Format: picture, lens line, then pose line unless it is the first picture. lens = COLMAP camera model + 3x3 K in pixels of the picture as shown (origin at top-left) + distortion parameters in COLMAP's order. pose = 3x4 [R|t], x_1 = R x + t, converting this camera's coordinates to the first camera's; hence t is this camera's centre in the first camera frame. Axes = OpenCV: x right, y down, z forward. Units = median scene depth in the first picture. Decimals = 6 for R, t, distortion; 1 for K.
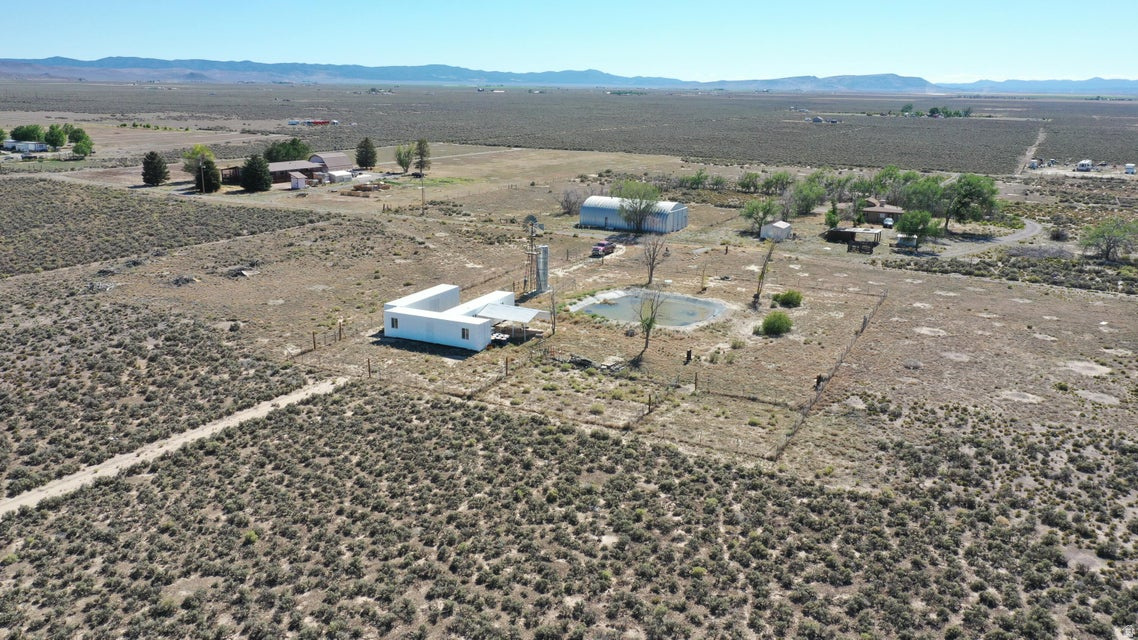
lens RADIAL K [[892.6, 0, 570.3], [0, 892.6, 317.9], [0, 0, 1]] dist [0.005939, 0.001848]
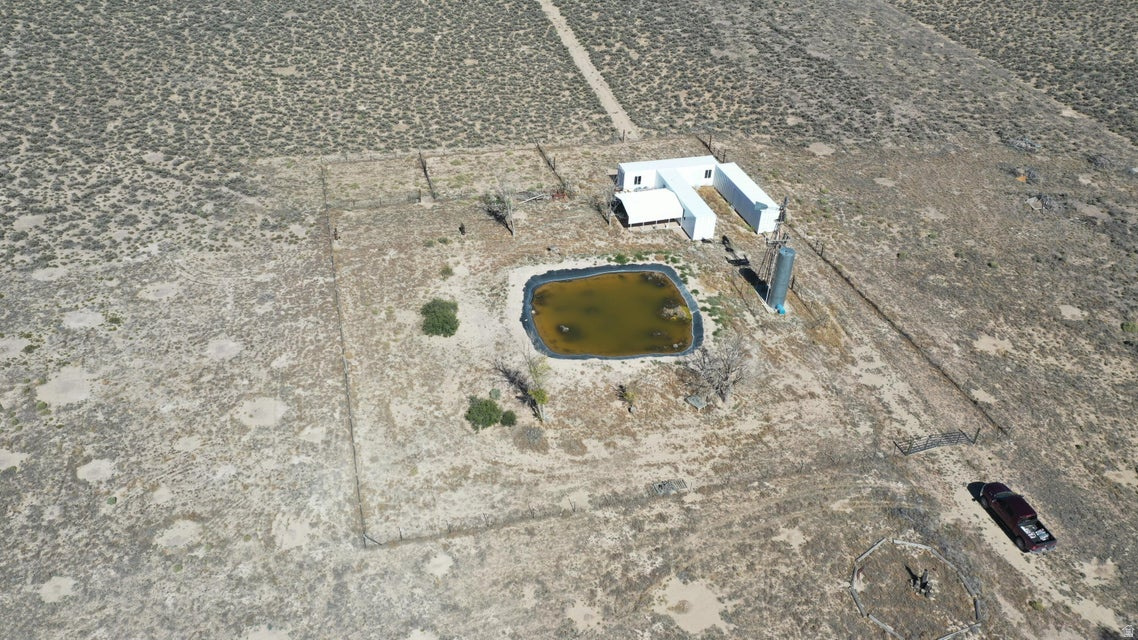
lens RADIAL K [[892.6, 0, 565.7], [0, 892.6, 325.6], [0, 0, 1]] dist [0.005939, 0.001848]
pose [[-0.750143, 0.348175, -0.562192, 0.816094], [-0.212728, 0.677913, 0.703691, -0.788640], [0.626125, 0.647463, -0.434465, 1.937279]]
